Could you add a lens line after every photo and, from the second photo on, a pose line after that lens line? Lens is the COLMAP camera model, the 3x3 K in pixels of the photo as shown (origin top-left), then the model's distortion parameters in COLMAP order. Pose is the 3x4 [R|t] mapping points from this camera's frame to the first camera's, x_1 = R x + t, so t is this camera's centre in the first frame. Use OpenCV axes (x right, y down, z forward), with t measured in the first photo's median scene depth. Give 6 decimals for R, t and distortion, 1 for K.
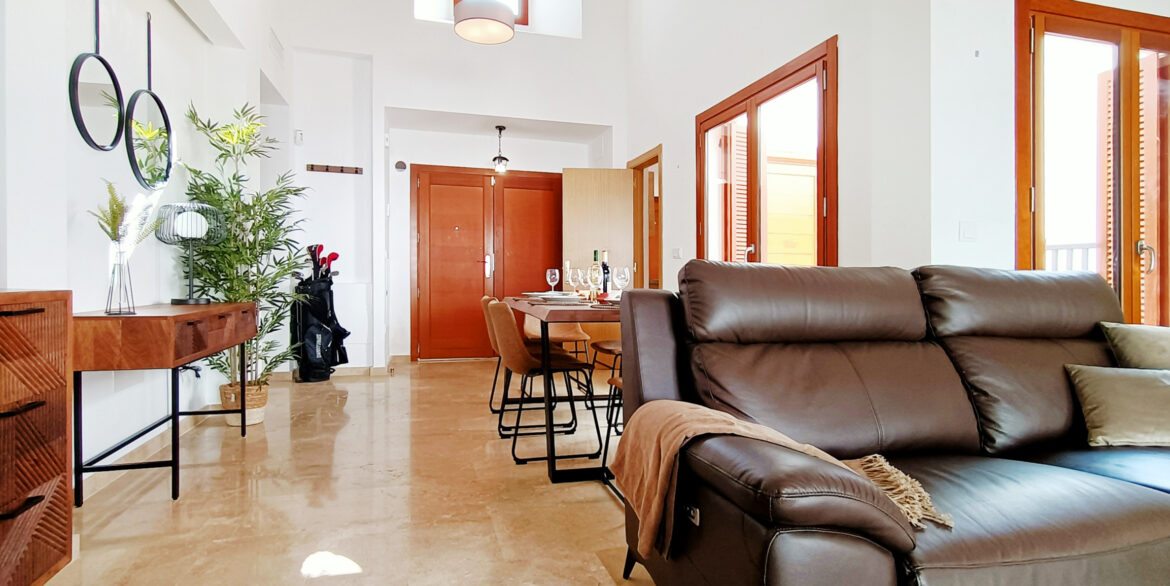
lens RADIAL K [[599.2, 0, 587.8], [0, 599.2, 287.1], [0, 0, 1]] dist [0.011489, -0.002302]
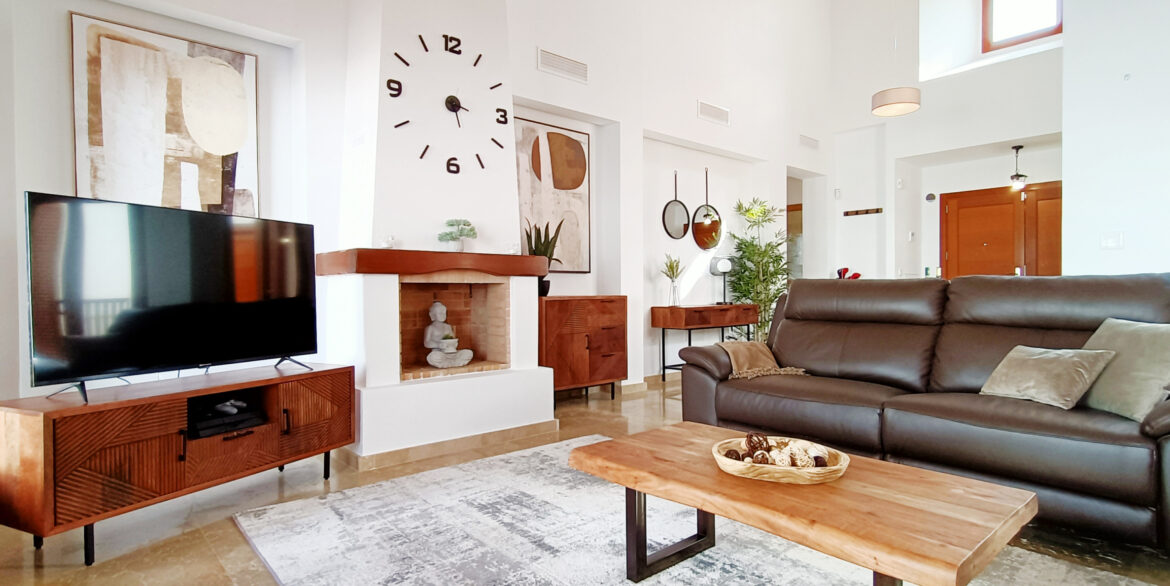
lens RADIAL K [[599.2, 0, 586.9], [0, 599.2, 297.2], [0, 0, 1]] dist [0.011489, -0.002302]
pose [[0.442846, -0.005597, -0.896580, 0.672091], [-0.002557, 0.999969, -0.007505, 0.012740], [0.896594, 0.005616, 0.442818, -0.216714]]
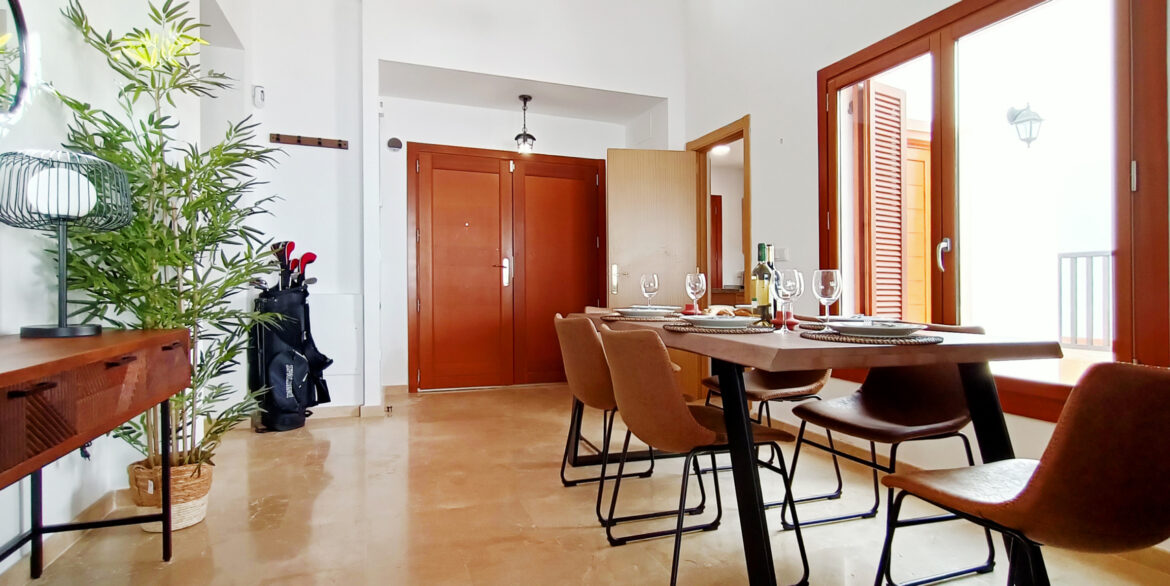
lens RADIAL K [[599.2, 0, 618.2], [0, 599.2, 296.1], [0, 0, 1]] dist [0.011489, -0.002302]
pose [[0.995276, -0.001751, 0.097073, -0.143109], [0.001603, 0.999997, 0.001594, -0.005804], [-0.097076, -0.001431, 0.995276, 0.278274]]
